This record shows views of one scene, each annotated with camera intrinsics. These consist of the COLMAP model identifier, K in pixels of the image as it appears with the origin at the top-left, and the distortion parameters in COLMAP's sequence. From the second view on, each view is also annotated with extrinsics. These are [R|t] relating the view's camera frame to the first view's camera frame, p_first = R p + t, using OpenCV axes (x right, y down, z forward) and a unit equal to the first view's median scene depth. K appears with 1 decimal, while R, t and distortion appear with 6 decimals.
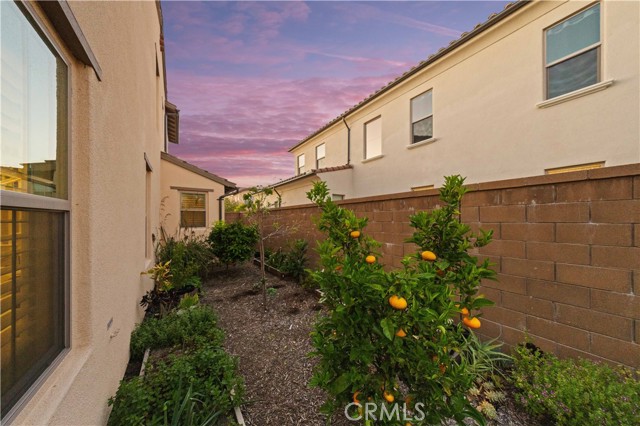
lens RADIAL K [[195.0, 0, 319.1], [0, 195.0, 211.3], [0, 0, 1]] dist [-0.000521, -0.000056]
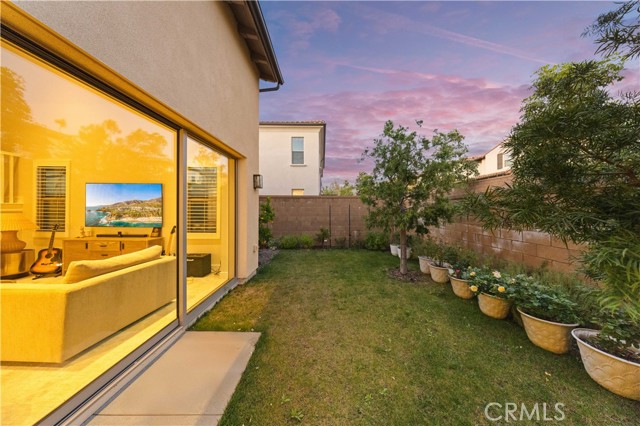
lens RADIAL K [[189.8, 0, 323.5], [0, 189.8, 206.3], [0, 0, 1]] dist [-0.002125, -0.000155]
pose [[0.579582, 0.003807, 0.814905, -0.827206], [-0.001098, 0.999992, -0.003891, 0.031328], [-0.814913, 0.001361, 0.579581, -1.006368]]
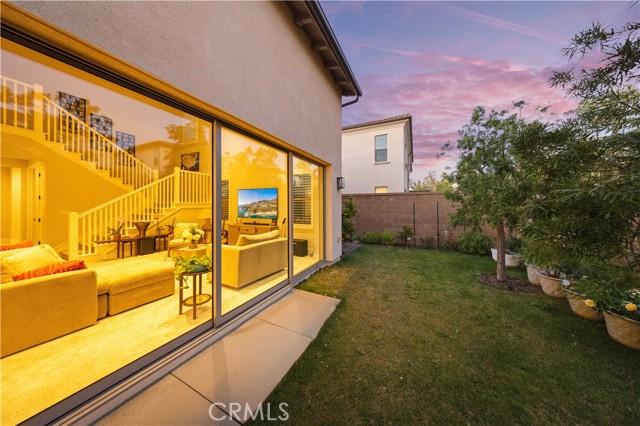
lens RADIAL K [[191.9, 0, 321.4], [0, 191.9, 204.1], [0, 0, 1]] dist [-0.015172, -0.000020]
pose [[0.880784, -0.000135, 0.473519, -0.898740], [0.003127, 0.999980, -0.005532, 0.037602], [-0.473509, 0.006353, 0.880766, -1.161726]]
